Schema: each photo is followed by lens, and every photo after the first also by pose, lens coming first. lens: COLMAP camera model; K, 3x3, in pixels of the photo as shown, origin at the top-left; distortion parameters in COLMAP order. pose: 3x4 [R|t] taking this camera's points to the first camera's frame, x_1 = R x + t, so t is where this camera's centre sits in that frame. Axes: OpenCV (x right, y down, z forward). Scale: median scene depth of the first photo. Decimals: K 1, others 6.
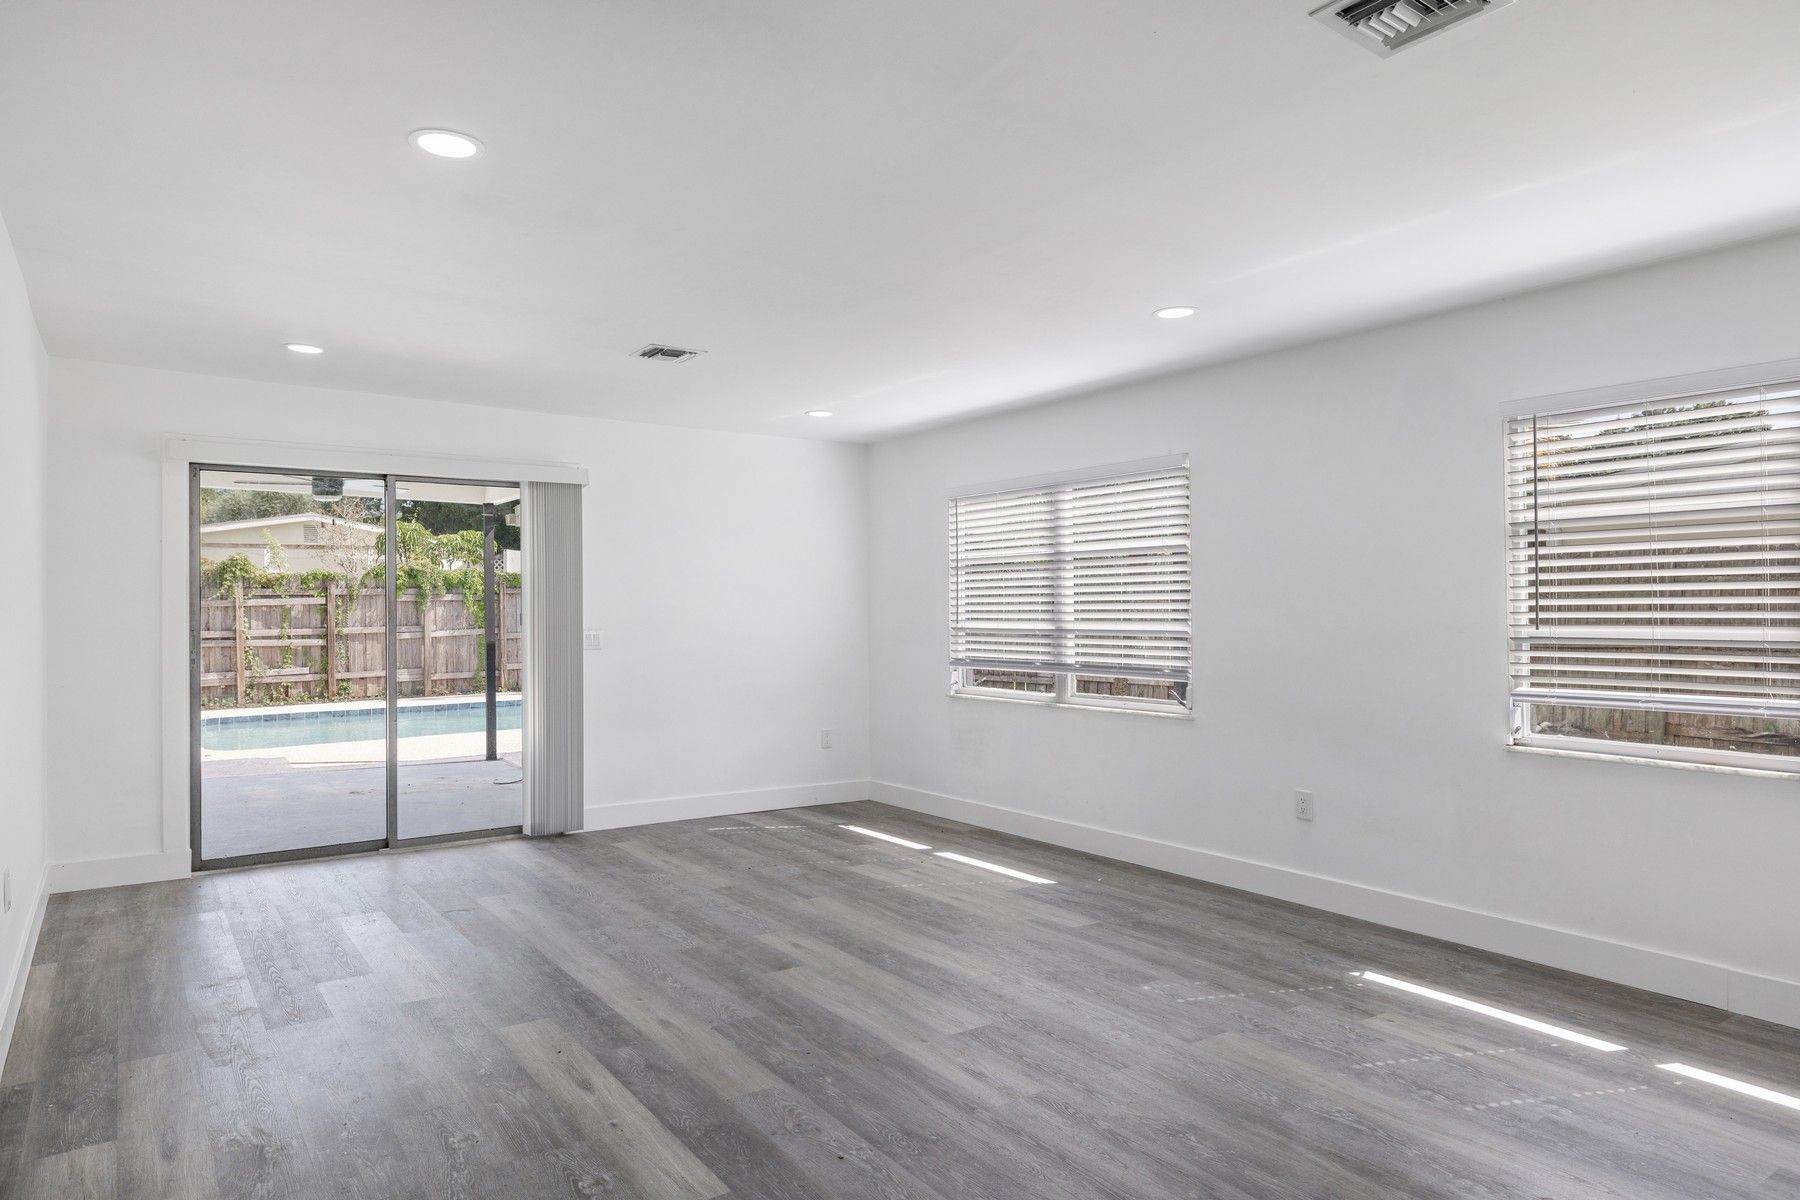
lens RADIAL K [[1087.2, 0, 905.4], [0, 1087.2, 596.9], [0, 0, 1]] dist [0.005037, -0.004309]
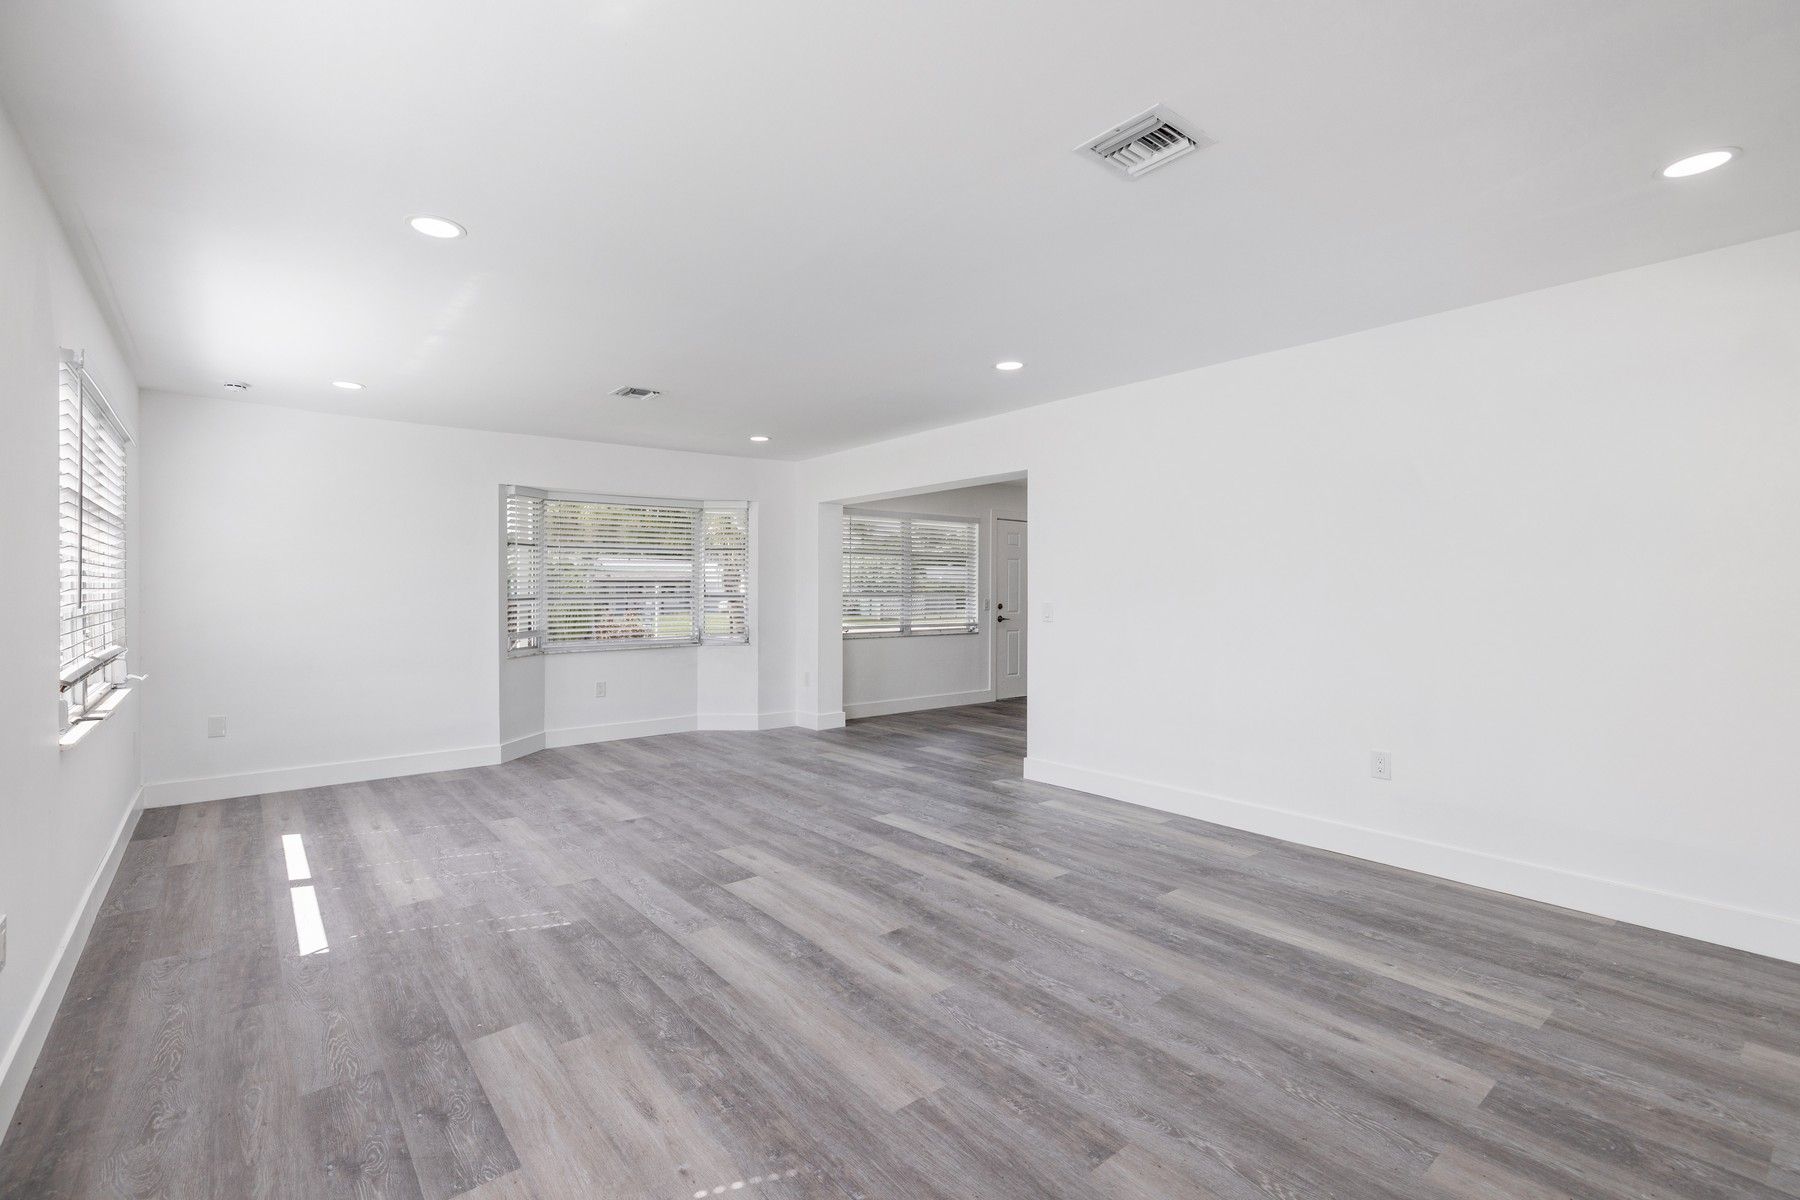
lens RADIAL K [[818.3, 0, 874.3], [0, 818.3, 601.0], [0, 0, 1]] dist [-0.002014, 0.001266]
pose [[-0.999420, 0.006188, -0.033477, -0.064267], [0.006058, 0.999974, 0.003980, 0.025328], [0.033500, 0.003775, -0.999432, 1.667153]]
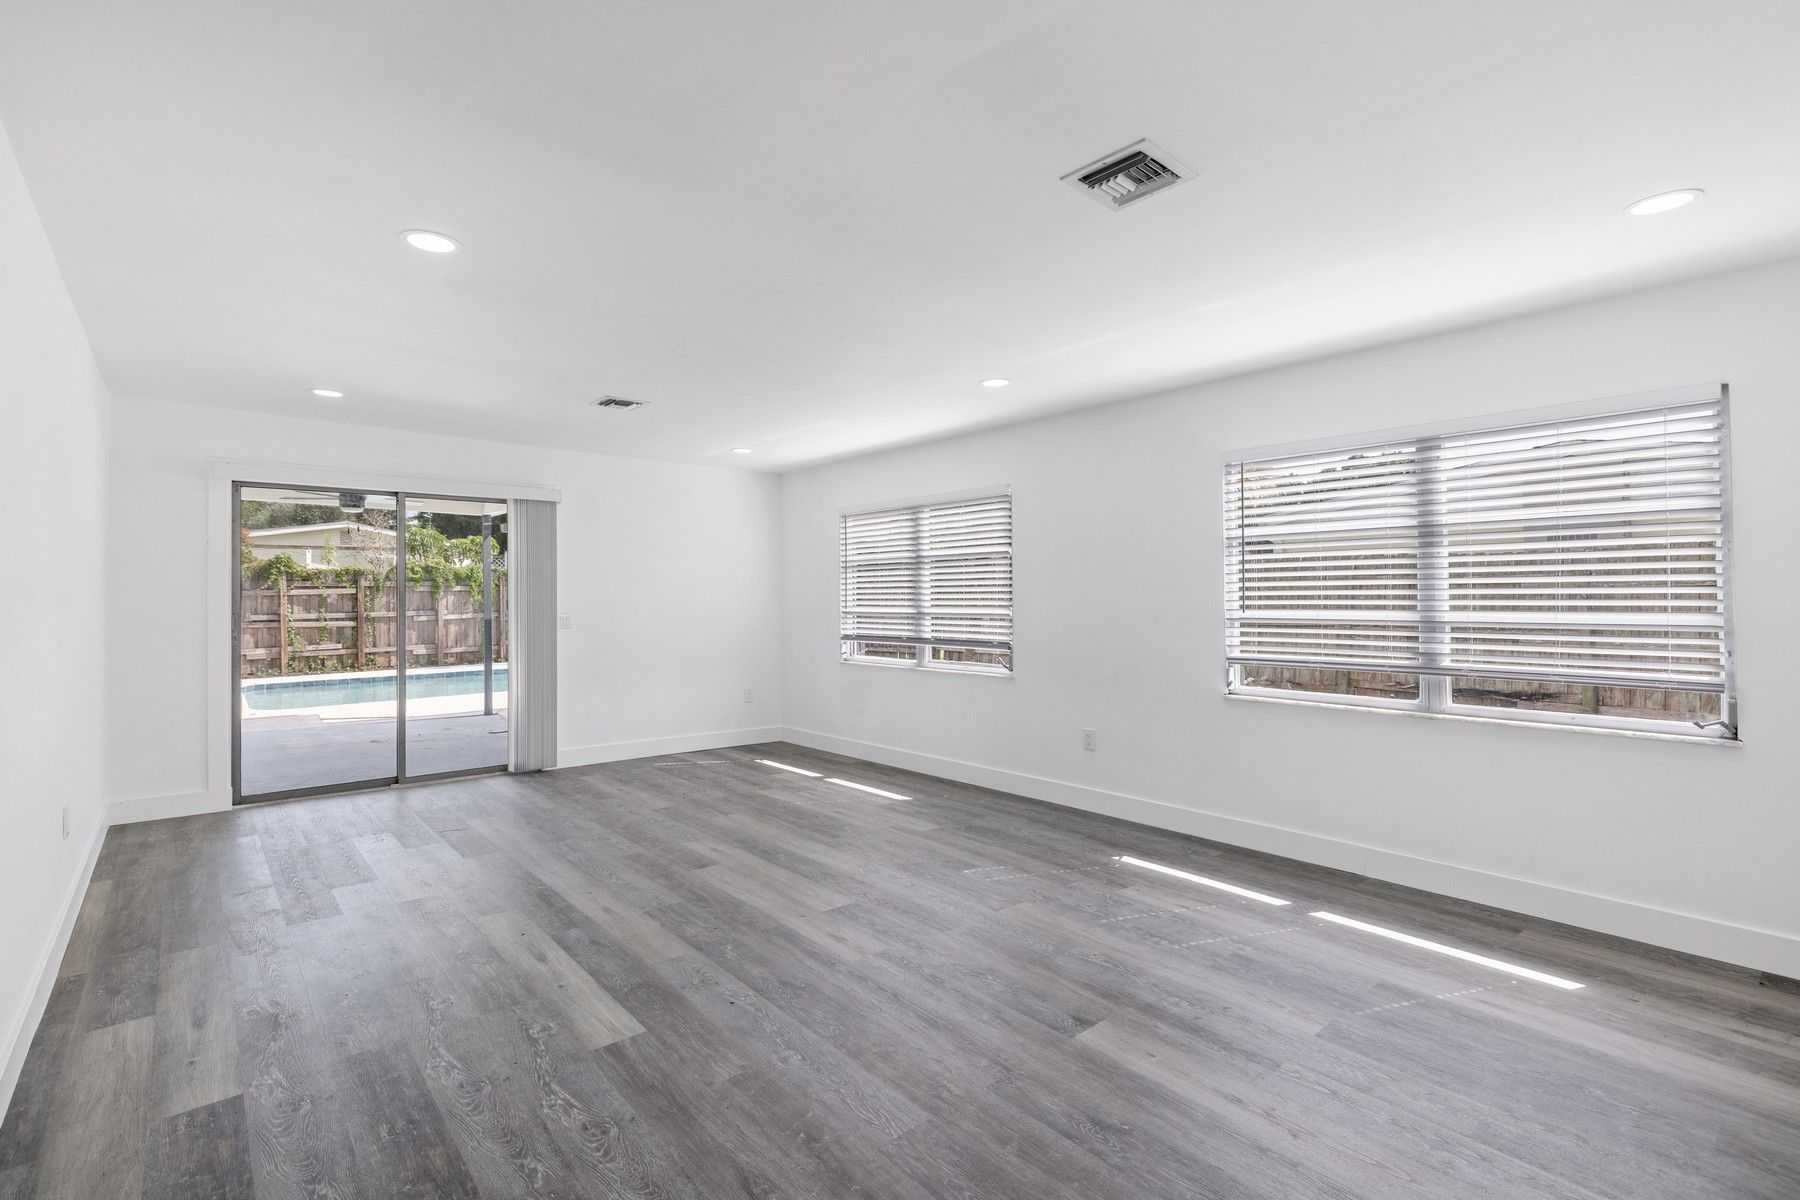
lens RADIAL K [[818.3, 0, 900.7], [0, 818.3, 588.6], [0, 0, 1]] dist [-0.002014, 0.001266]
pose [[0.995566, 0.001860, 0.094047, 0.032726], [-0.001857, 0.999998, -0.000123, -0.000407], [-0.094047, -0.000052, 0.995568, -0.020741]]
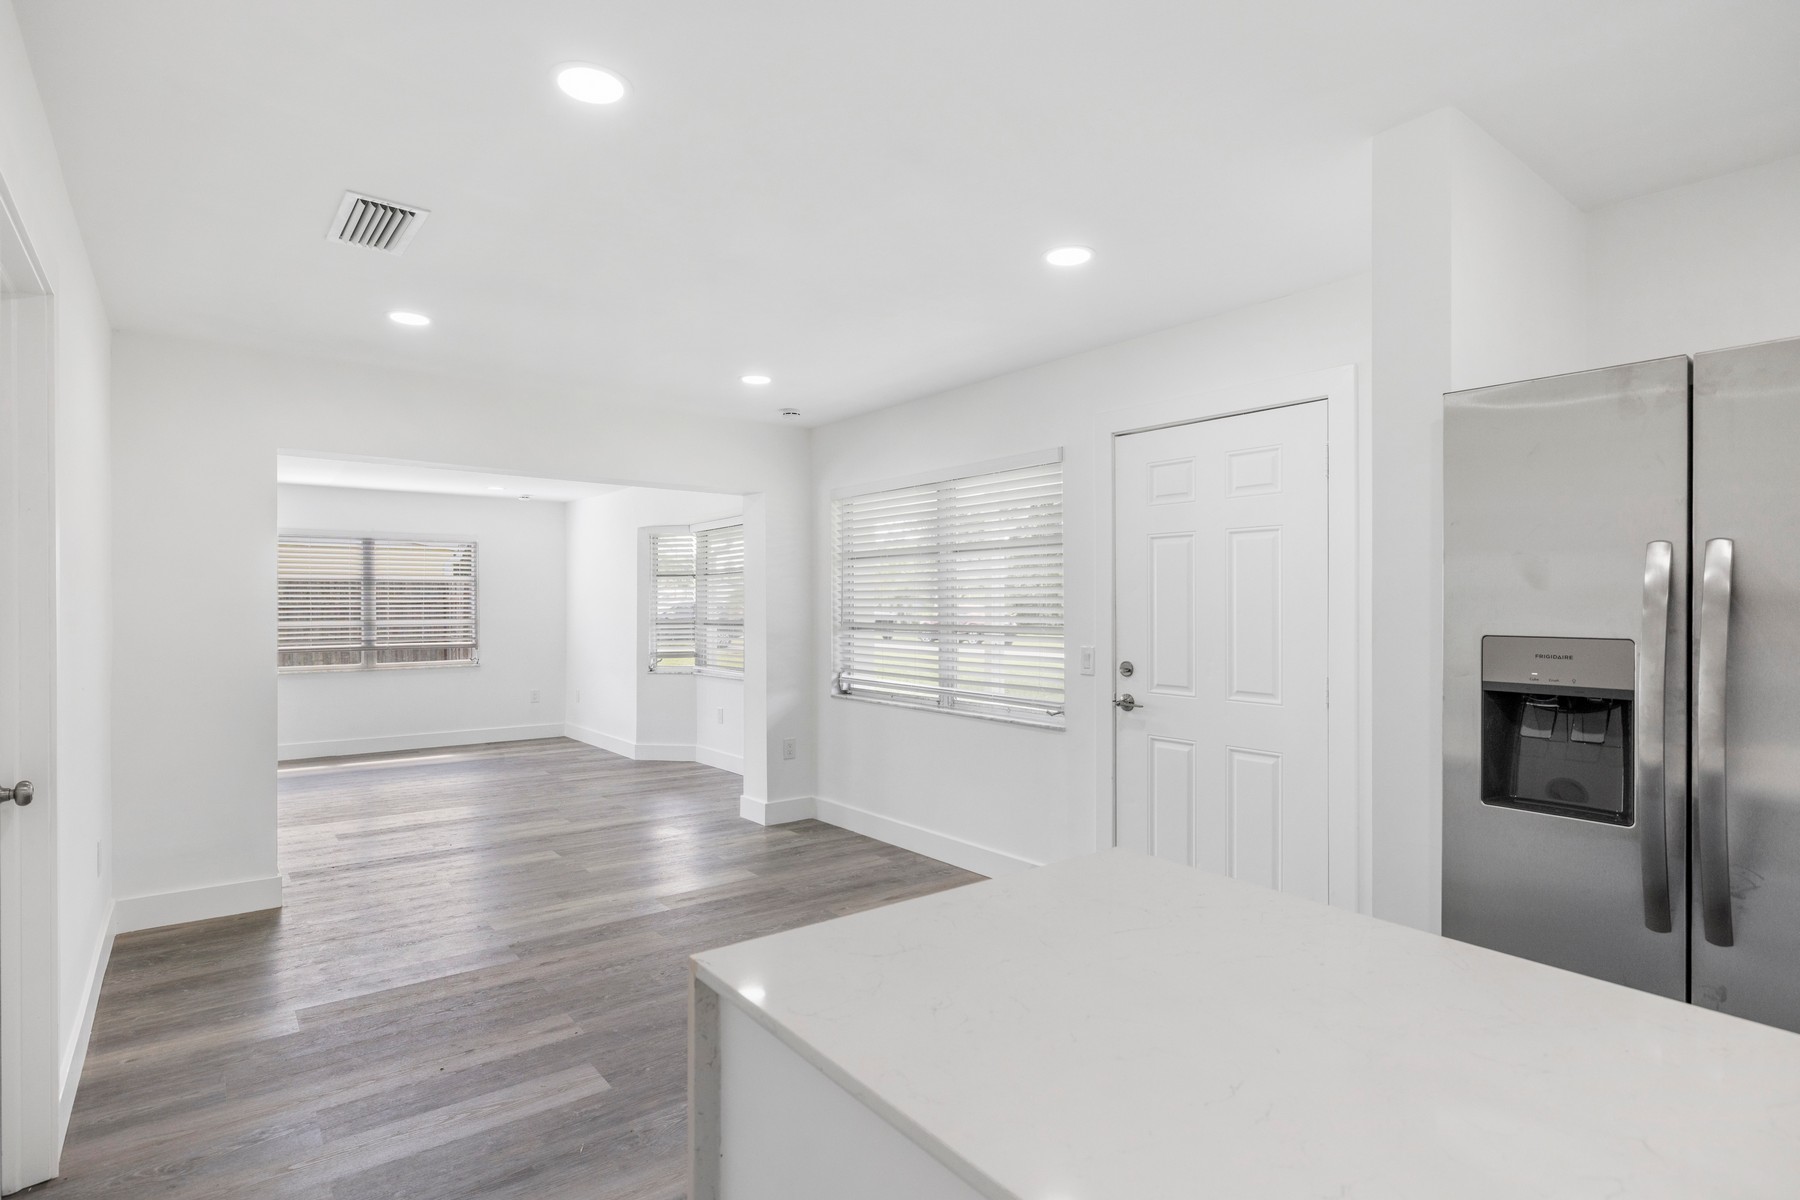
lens RADIAL K [[916.4, 0, 896.7], [0, 916.4, 603.2], [0, 0, 1]] dist [0.002214, 0.005044]
pose [[-0.049292, 0.011501, 0.998718, -1.482553], [-0.007084, 0.999905, -0.011865, 0.000221], [-0.998759, -0.007659, -0.049206, -0.295930]]
